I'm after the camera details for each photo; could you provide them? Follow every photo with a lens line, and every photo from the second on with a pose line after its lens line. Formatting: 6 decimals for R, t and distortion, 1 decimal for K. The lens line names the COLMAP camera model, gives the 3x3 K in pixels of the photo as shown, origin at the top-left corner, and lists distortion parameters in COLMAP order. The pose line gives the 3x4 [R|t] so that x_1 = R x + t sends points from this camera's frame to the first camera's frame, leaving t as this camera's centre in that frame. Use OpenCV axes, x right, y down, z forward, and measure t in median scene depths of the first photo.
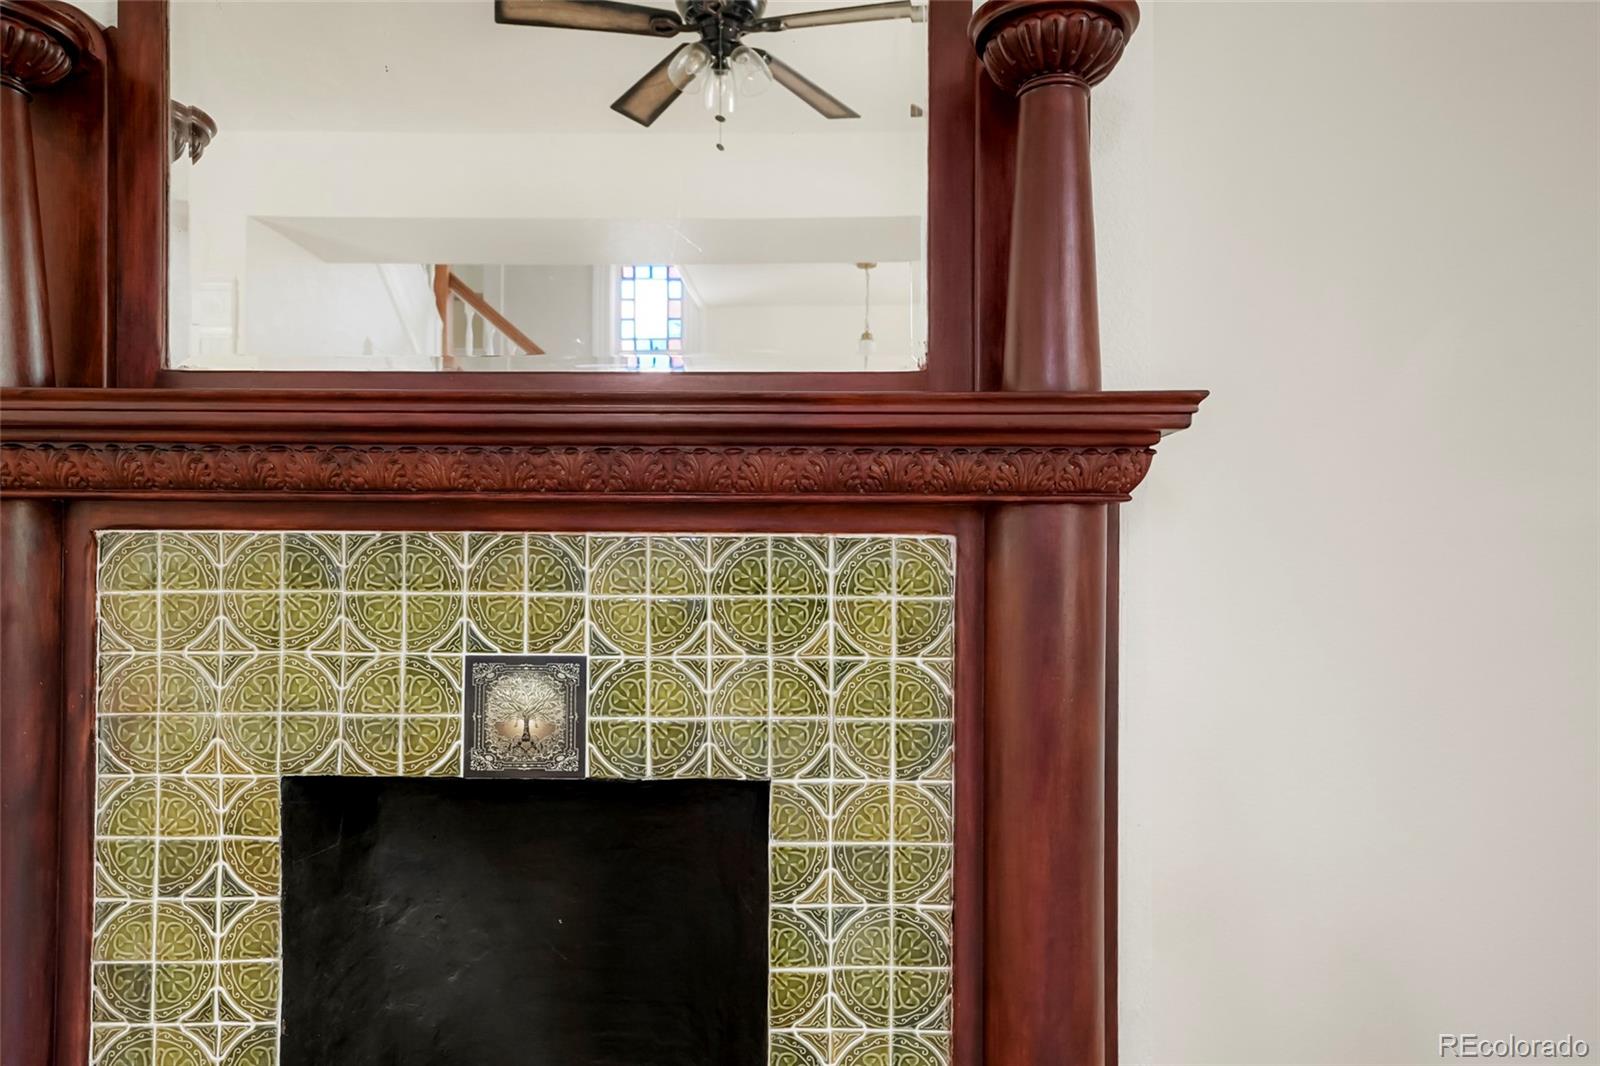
lens RADIAL K [[986.4, 0, 804.8], [0, 986.4, 540.2], [0, 0, 1]] dist [0.036319, -0.000807]
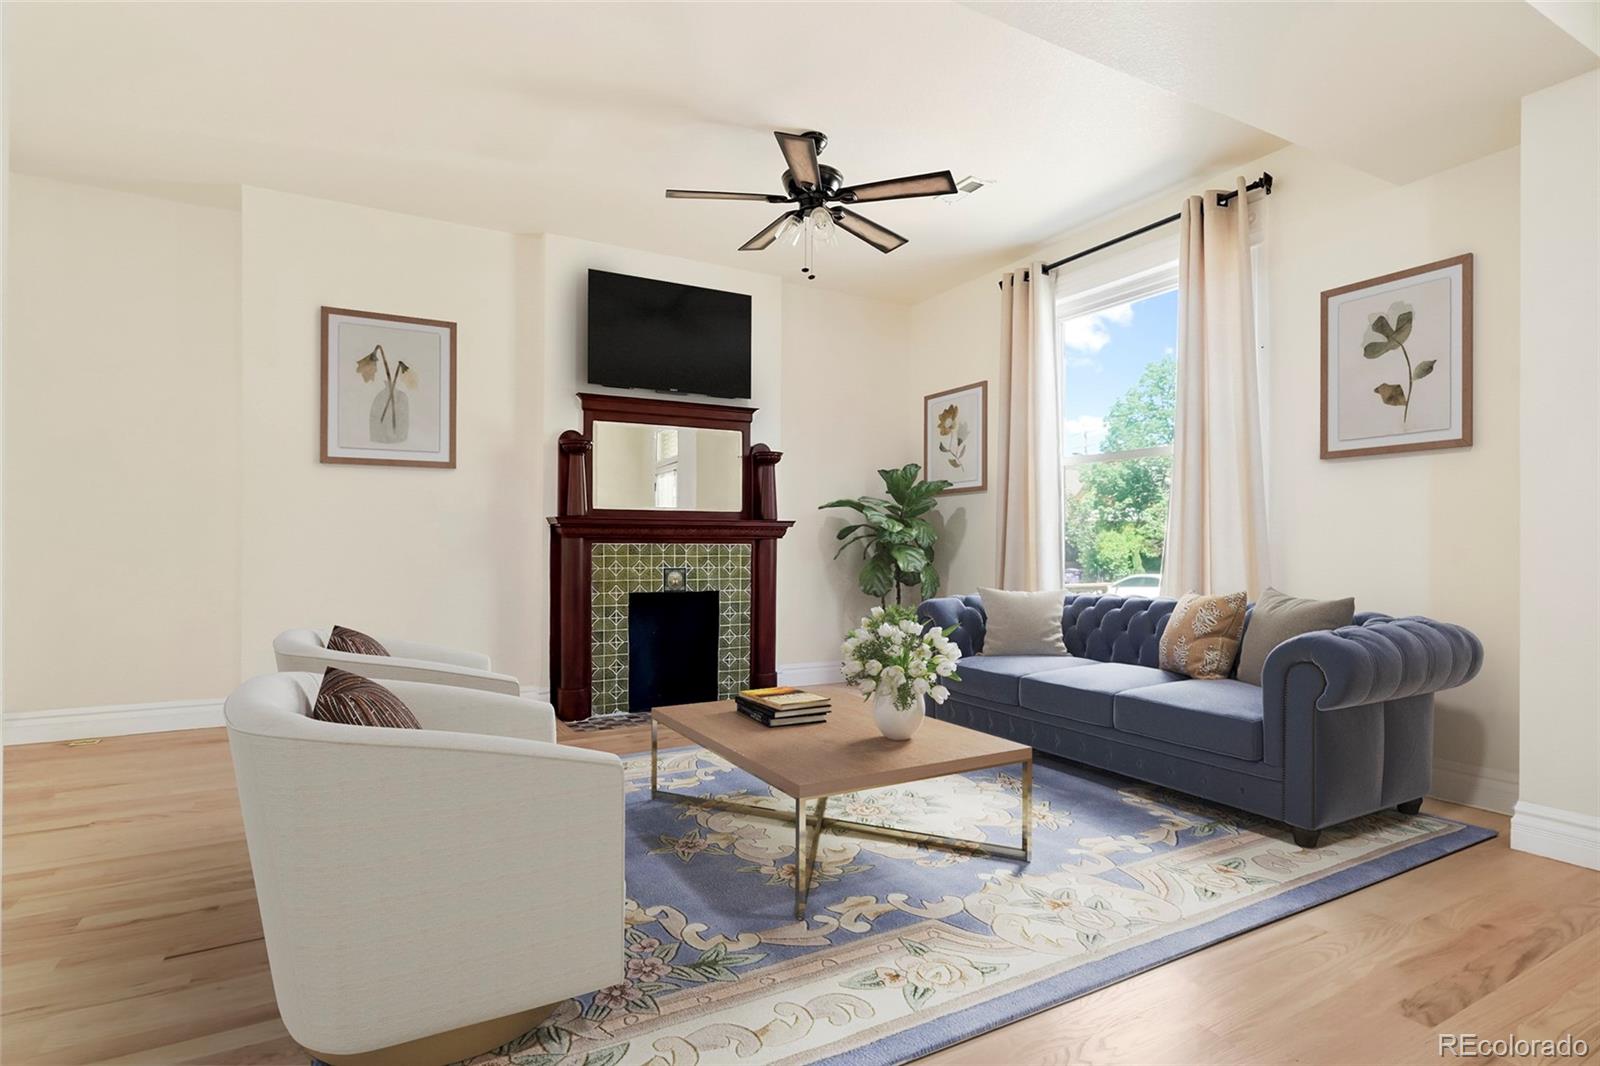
lens RADIAL K [[824.1, 0, 791.8], [0, 824.1, 537.4], [0, 0, 1]] dist [-0.006895, -0.000493]
pose [[0.873205, 0.002622, 0.487346, -1.828795], [-0.007127, 0.999947, 0.007390, -0.076025], [-0.487301, -0.009926, 0.873178, -3.003957]]
